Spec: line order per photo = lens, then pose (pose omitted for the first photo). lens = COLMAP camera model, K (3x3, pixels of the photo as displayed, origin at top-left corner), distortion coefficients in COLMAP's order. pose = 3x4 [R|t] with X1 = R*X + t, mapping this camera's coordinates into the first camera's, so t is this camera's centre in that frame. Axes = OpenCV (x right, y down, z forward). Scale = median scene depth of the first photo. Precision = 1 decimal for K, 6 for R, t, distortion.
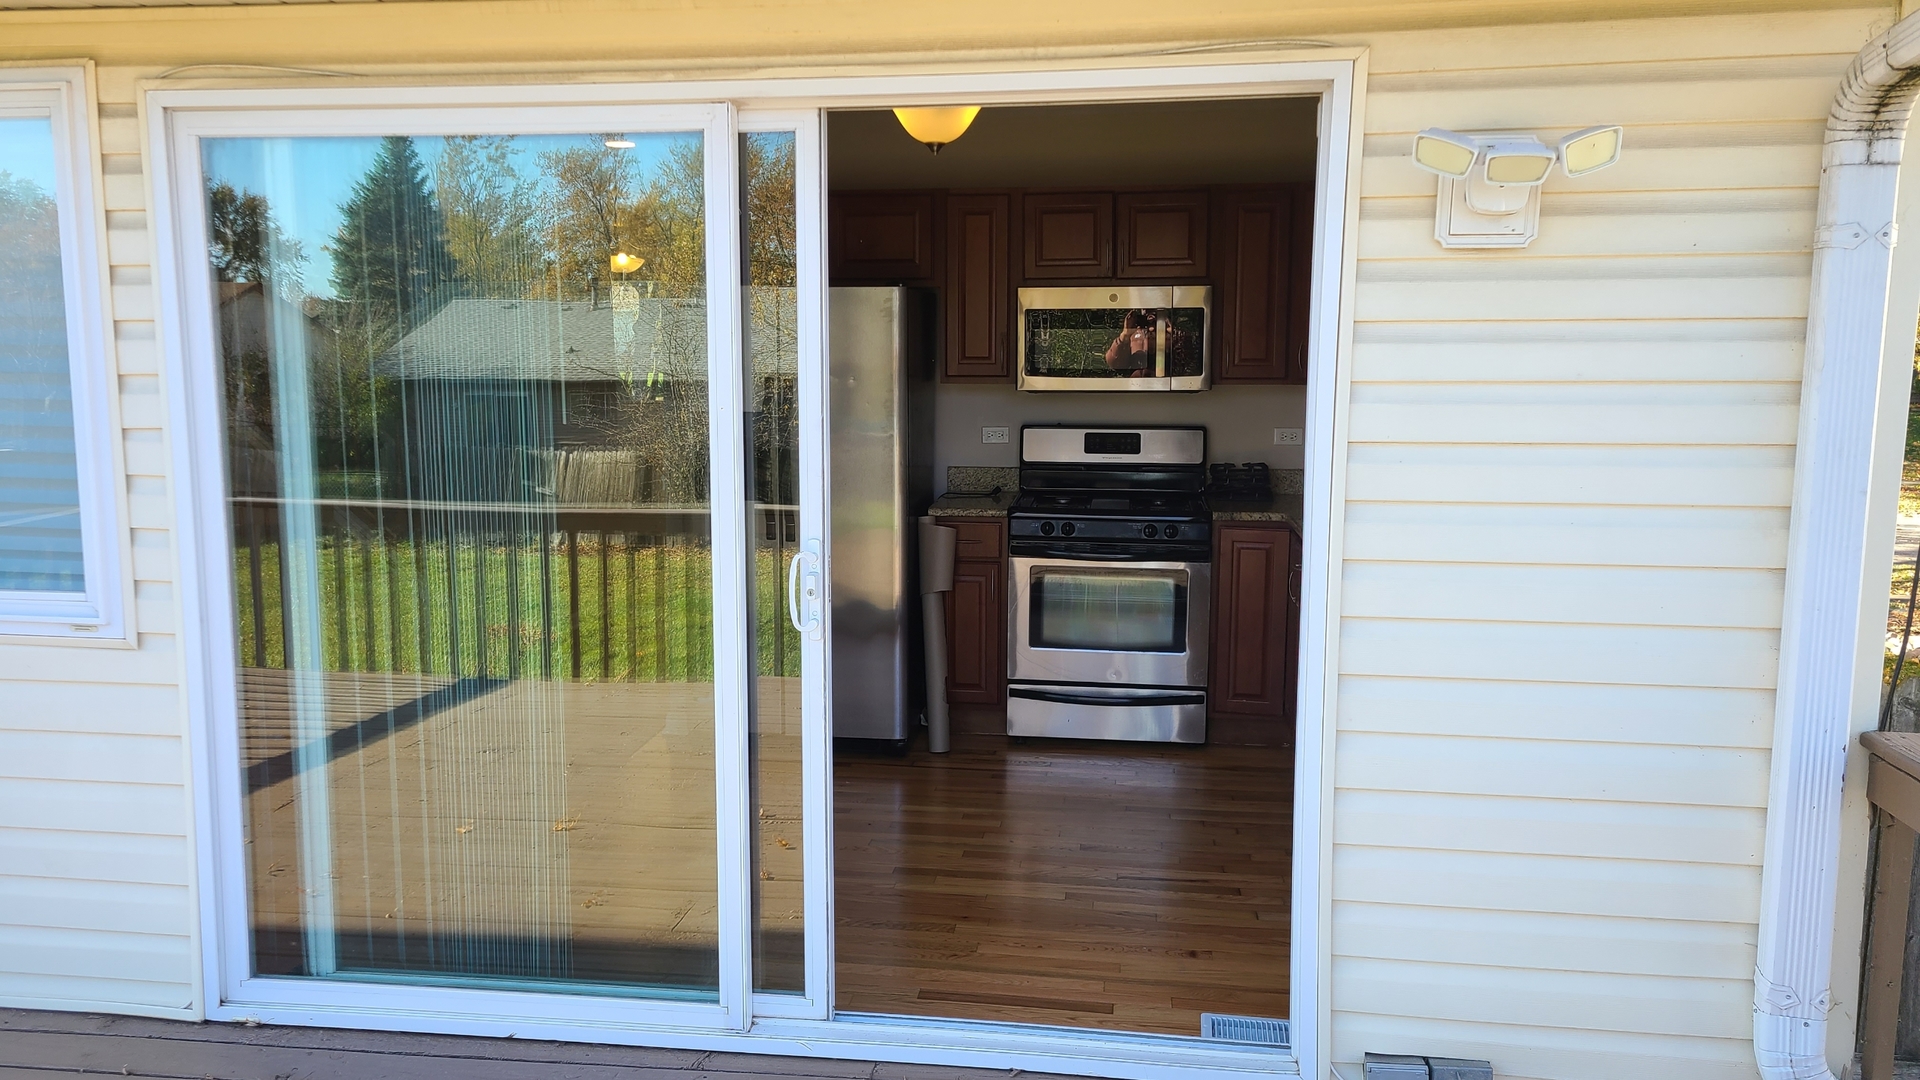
lens RADIAL K [[1474.1, 0, 962.2], [0, 1474.1, 529.9], [0, 0, 1]] dist [0.047612, 0.001439]
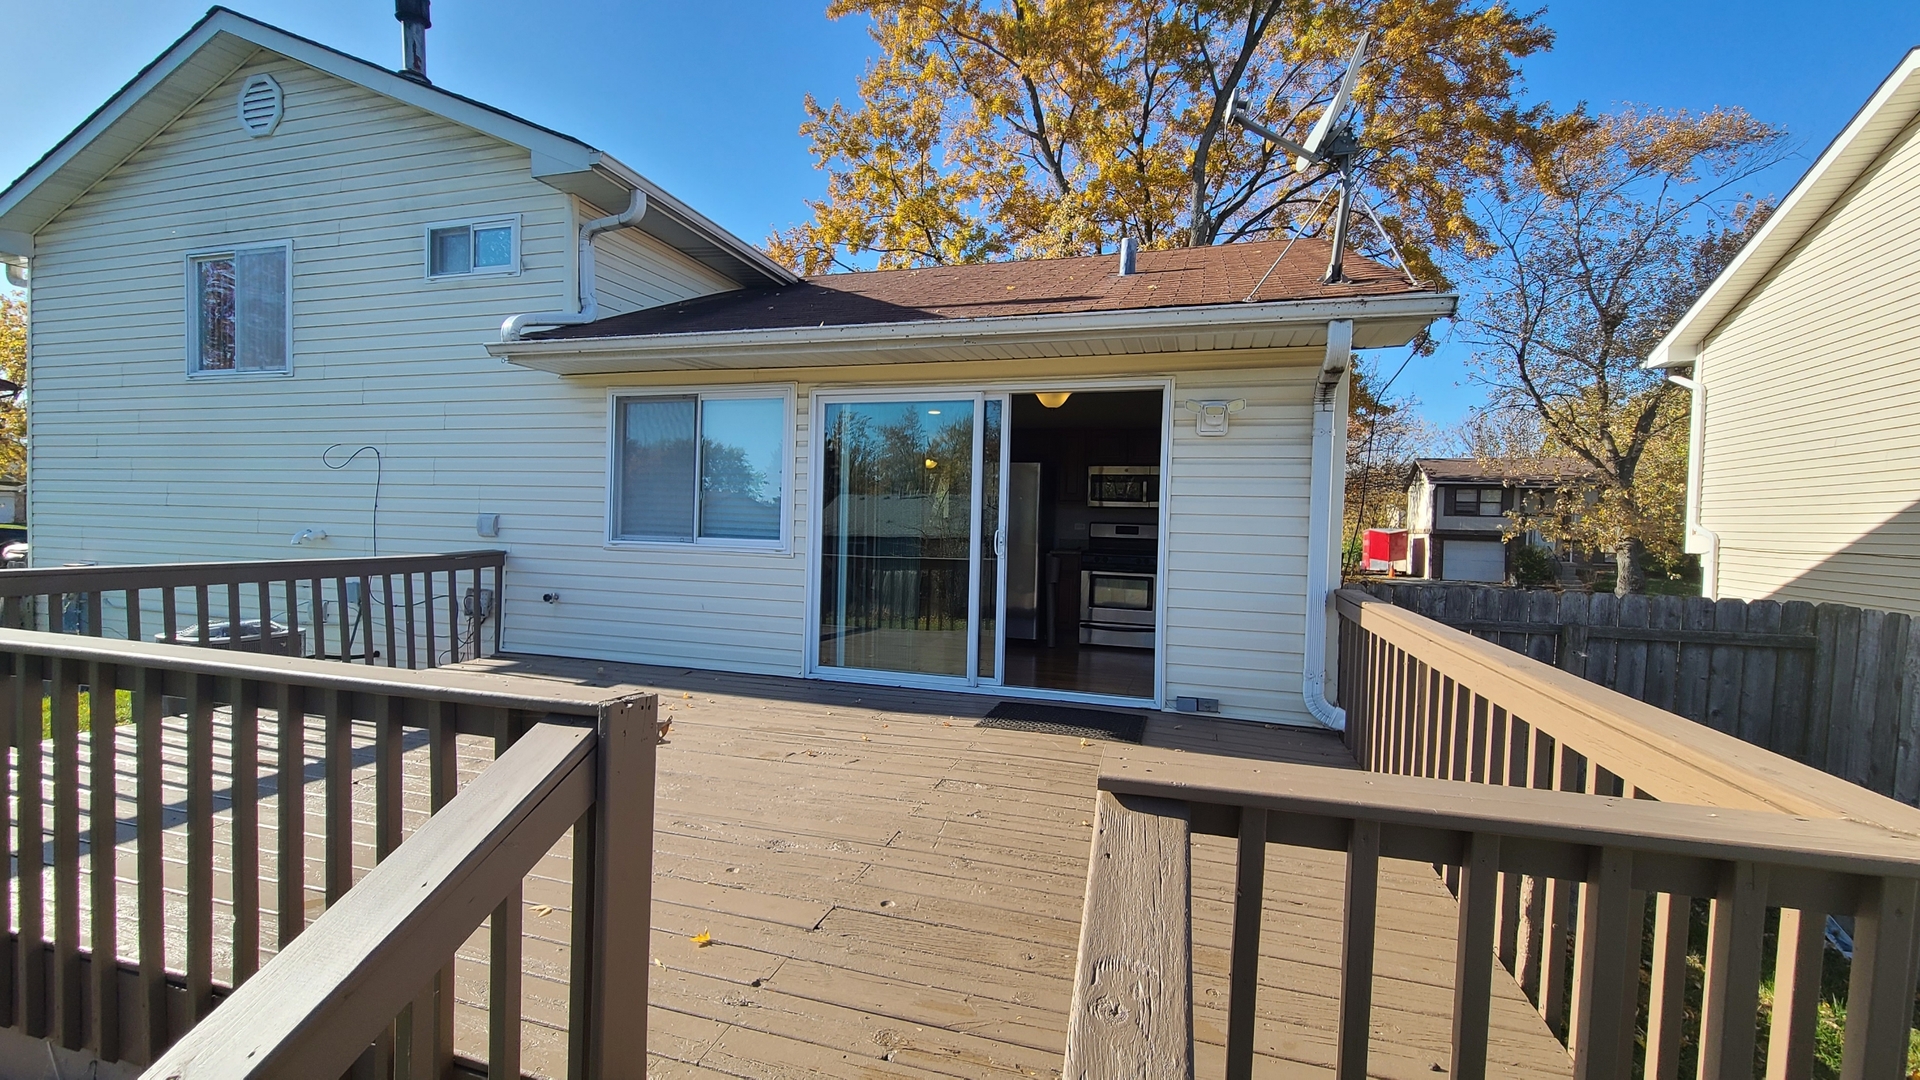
lens RADIAL K [[781.8, 0, 964.1], [0, 781.8, 546.1], [0, 0, 1]] dist [-0.011551, 0.000131]
pose [[0.986817, 0.030561, -0.158928, 0.080569], [-0.045156, 0.995003, -0.089053, 0.186295], [0.155412, 0.095056, 0.983266, -0.605434]]
